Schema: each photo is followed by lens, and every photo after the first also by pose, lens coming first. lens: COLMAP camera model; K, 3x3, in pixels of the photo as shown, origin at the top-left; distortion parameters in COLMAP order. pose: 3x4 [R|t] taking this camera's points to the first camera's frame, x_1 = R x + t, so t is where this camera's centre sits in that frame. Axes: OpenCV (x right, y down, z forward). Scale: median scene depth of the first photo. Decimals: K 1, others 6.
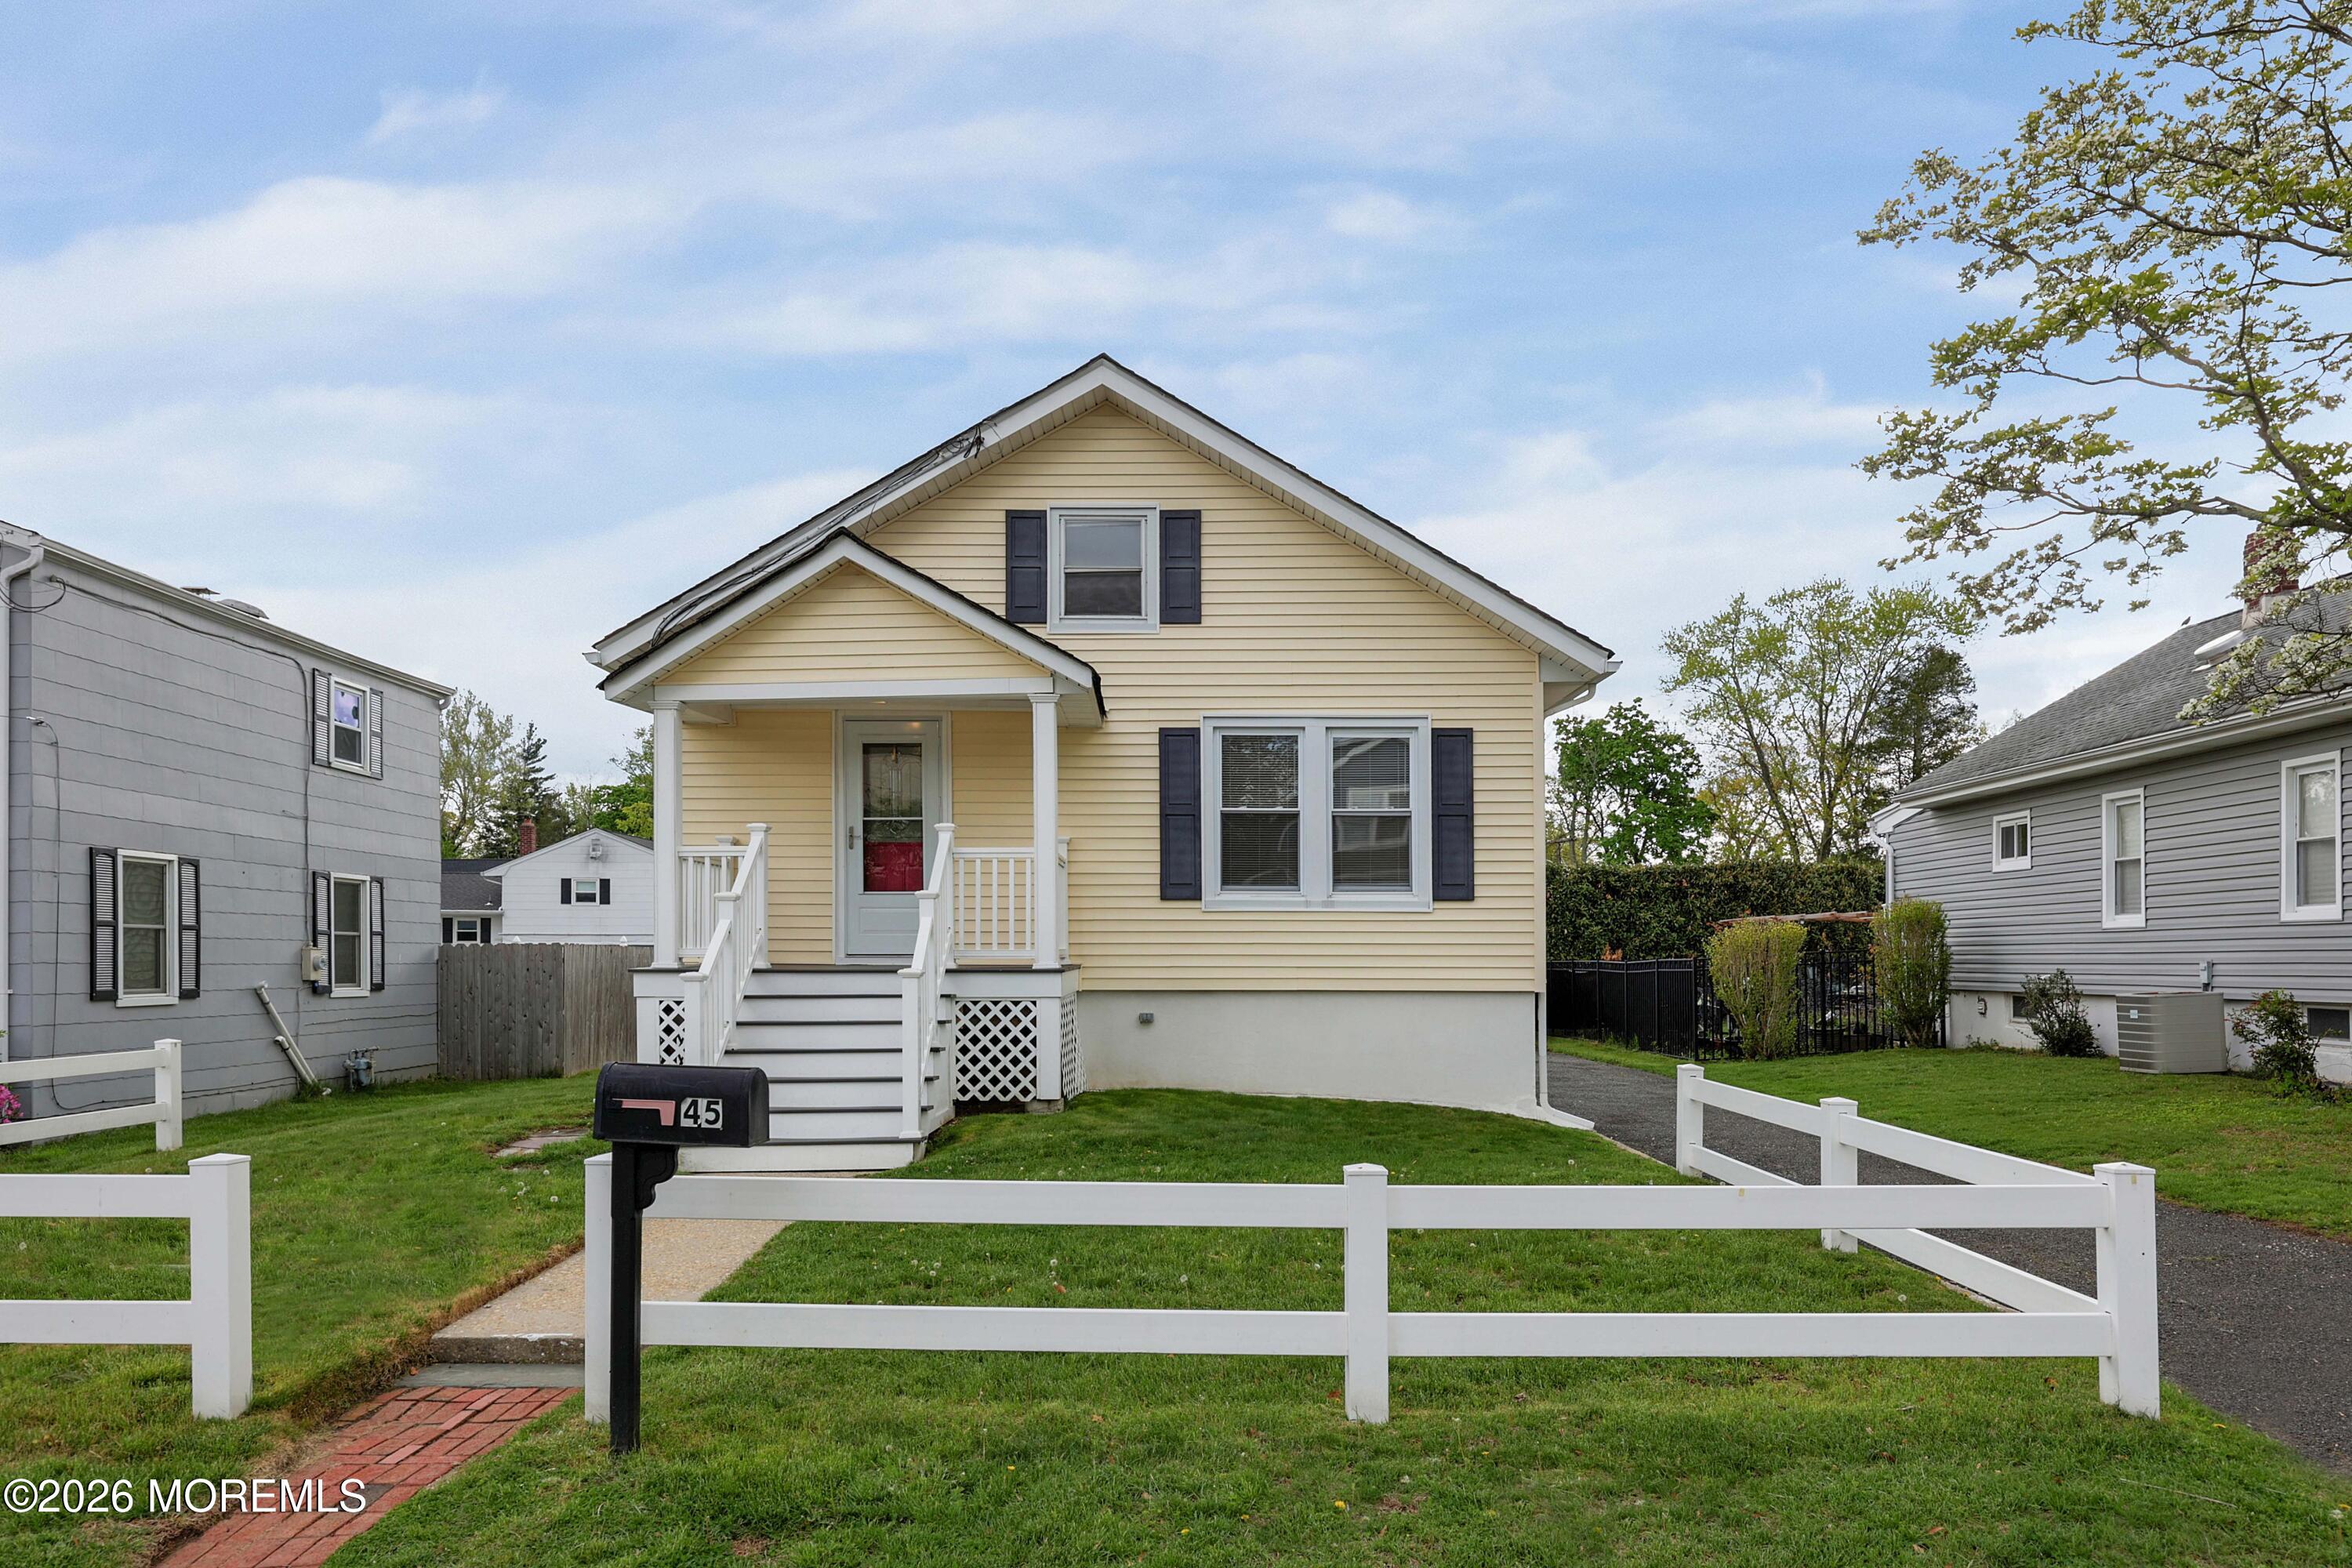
lens RADIAL K [[1646.6, 0, 1175.3], [0, 1646.6, 952.9], [0, 0, 1]] dist [0.005584, 0.000093]
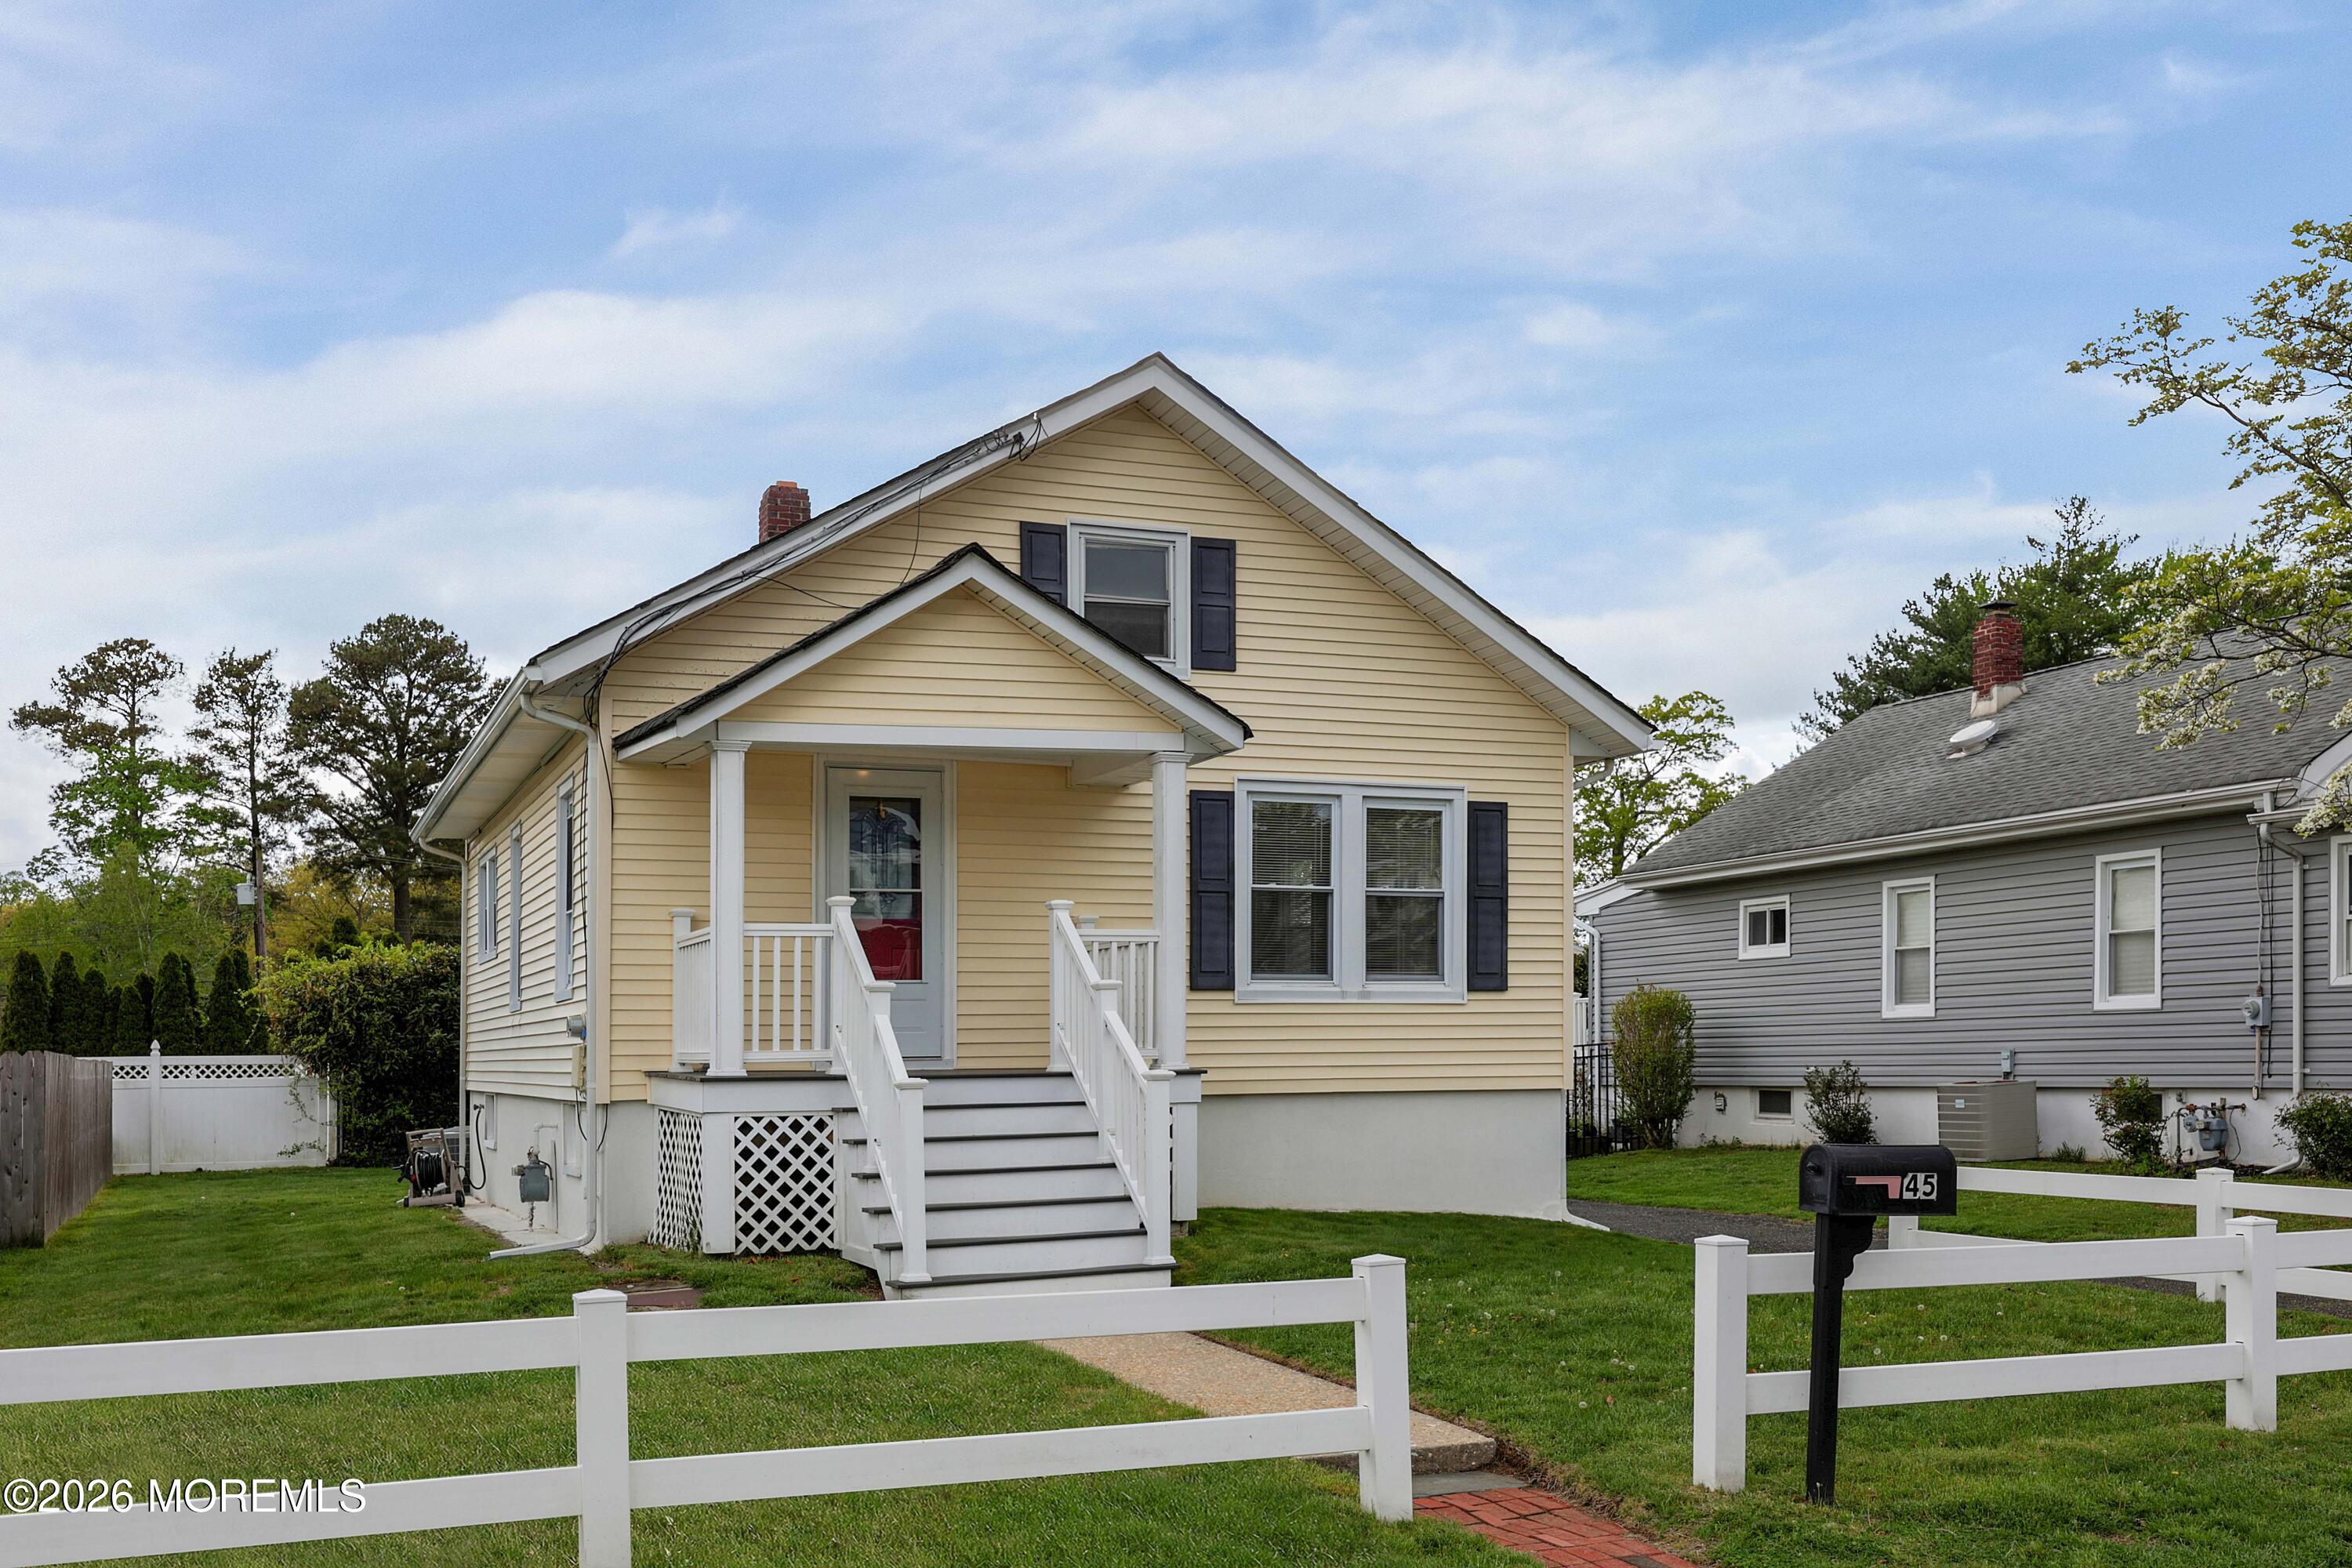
lens RADIAL K [[2215.3, 0, 1182.4], [0, 2215.3, 1085.6], [0, 0, 1]] dist [0.003605, -0.000043]
pose [[0.919767, -0.016863, 0.392102, -0.468307], [0.011856, 0.999814, 0.015186, 0.000108], [-0.392285, -0.009319, 0.919796, -0.064650]]
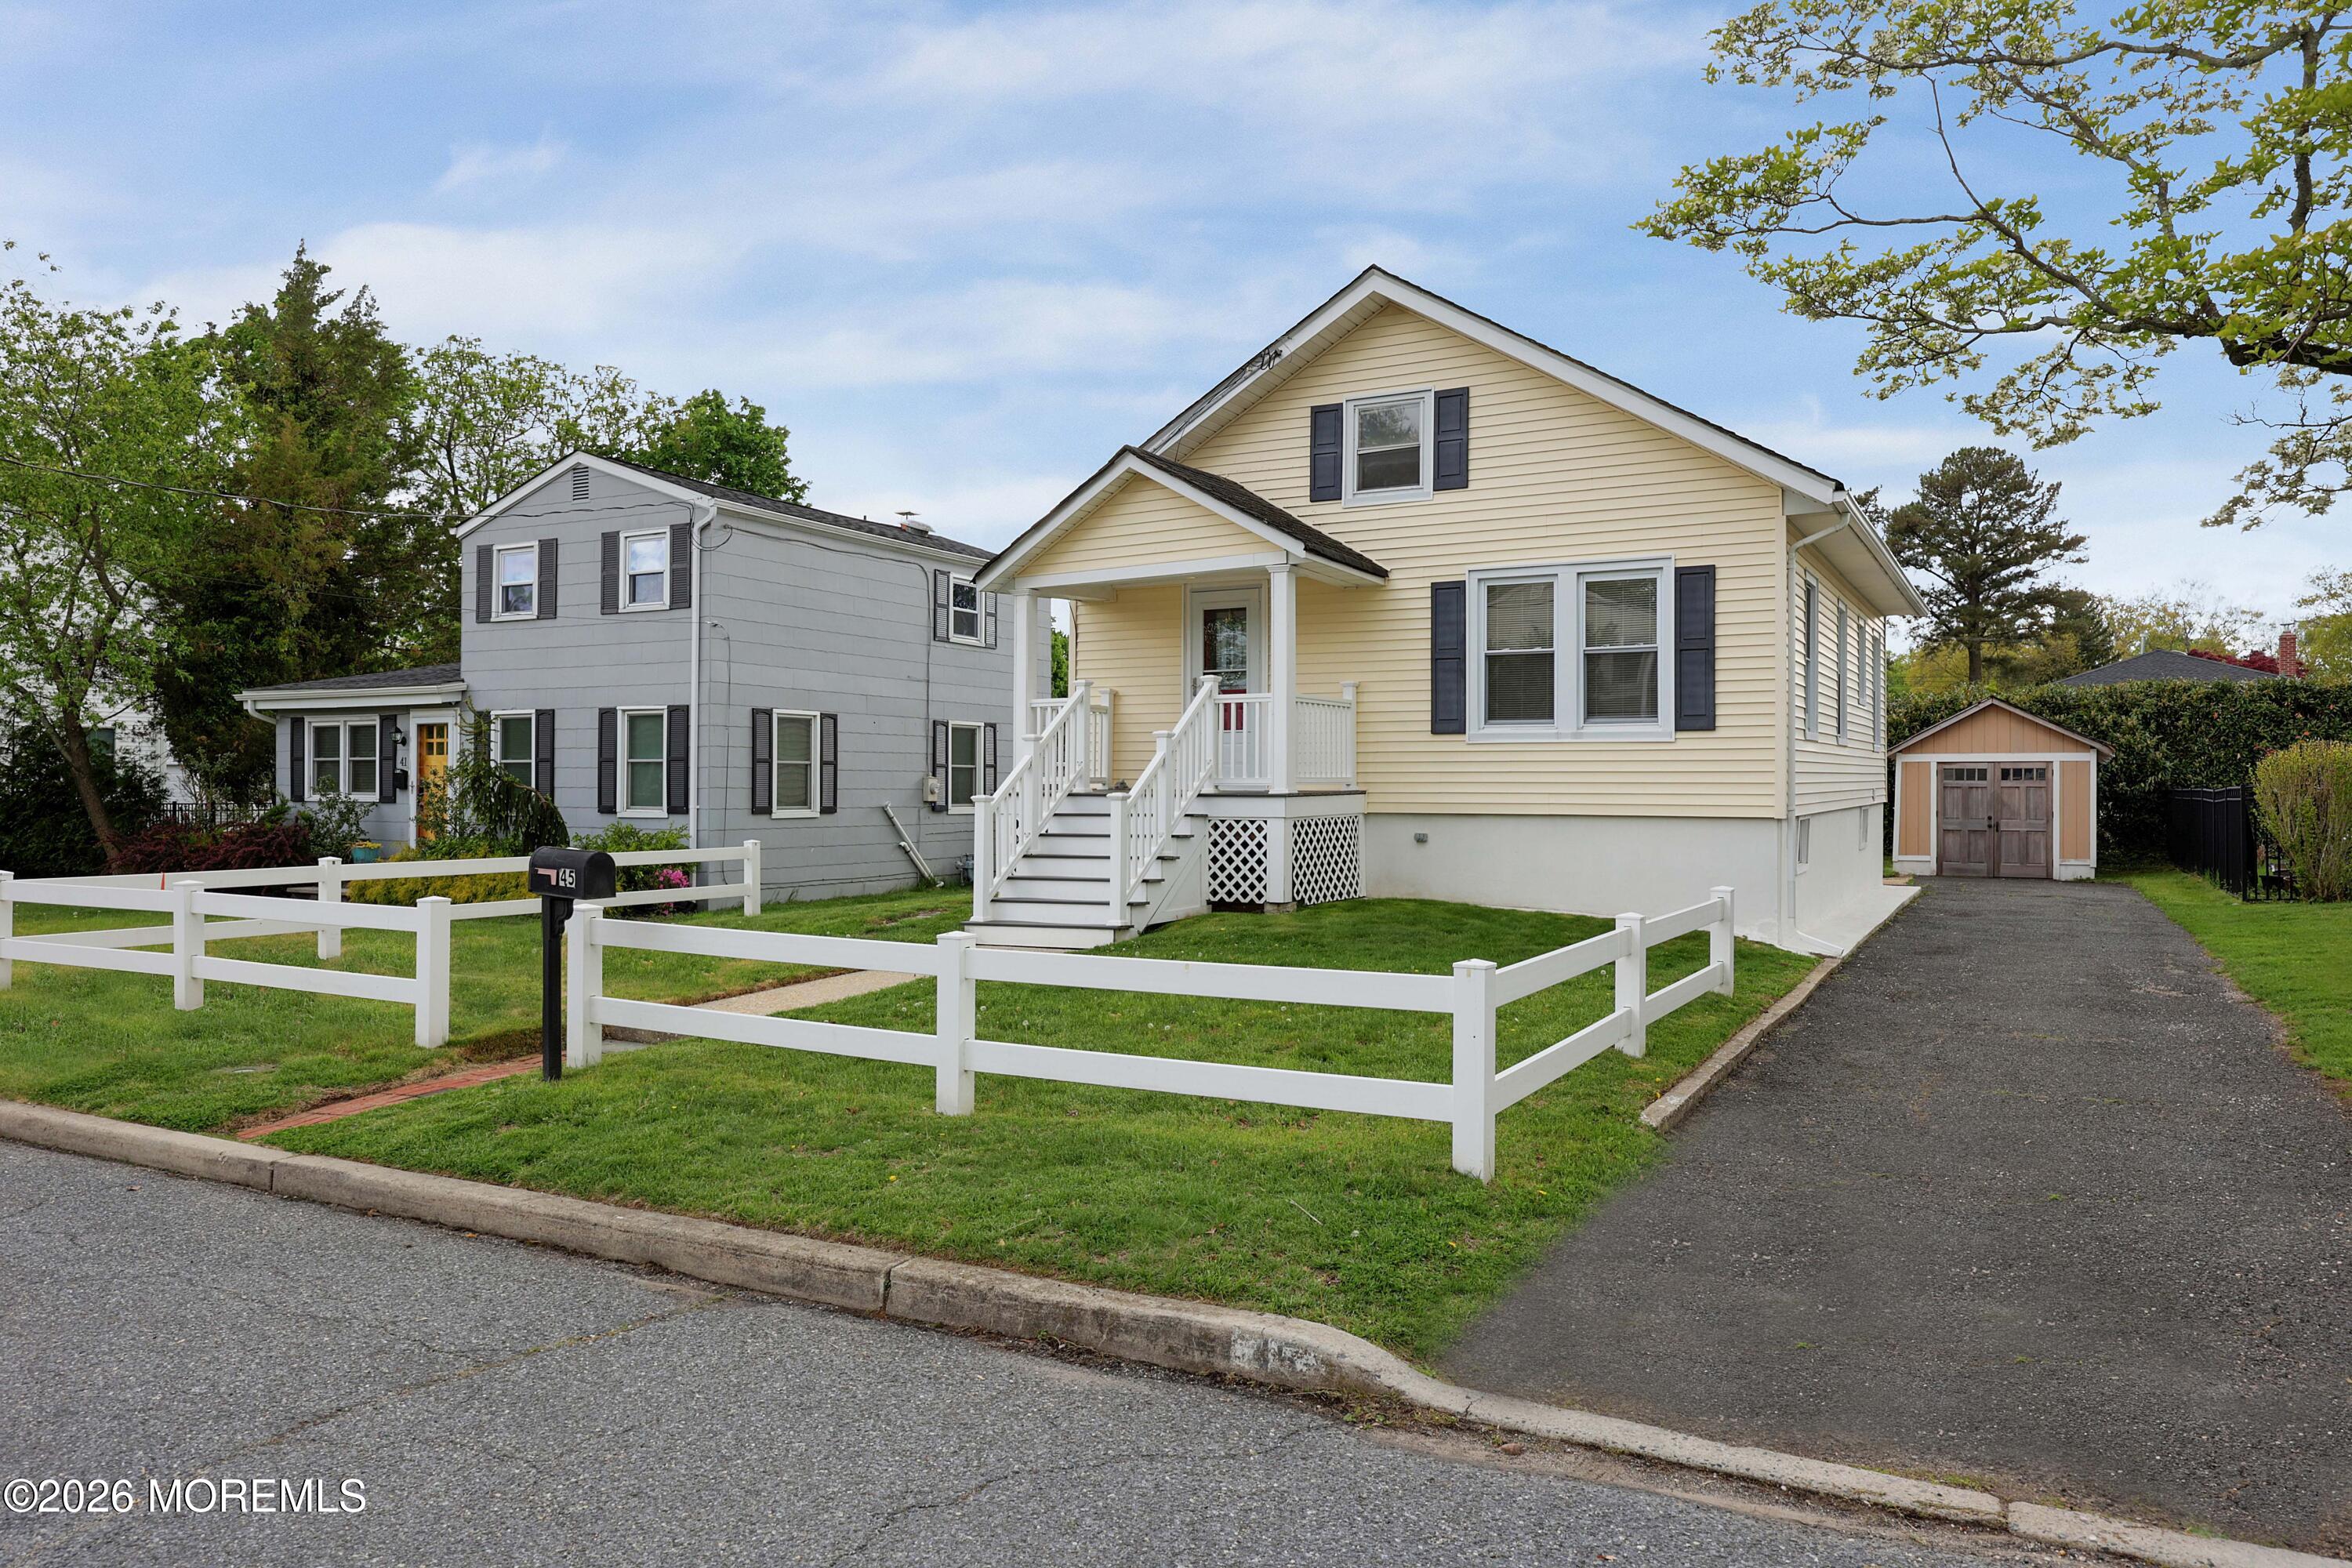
lens RADIAL K [[1552.0, 0, 1176.0], [0, 1552.0, 784.0], [0, 0, 1]] dist [0.001116, -0.001583]
pose [[0.881389, 0.000326, -0.472391, 0.342149], [0.000868, 0.999997, 0.002309, -0.000198], [0.472390, -0.002445, 0.881386, -0.029801]]
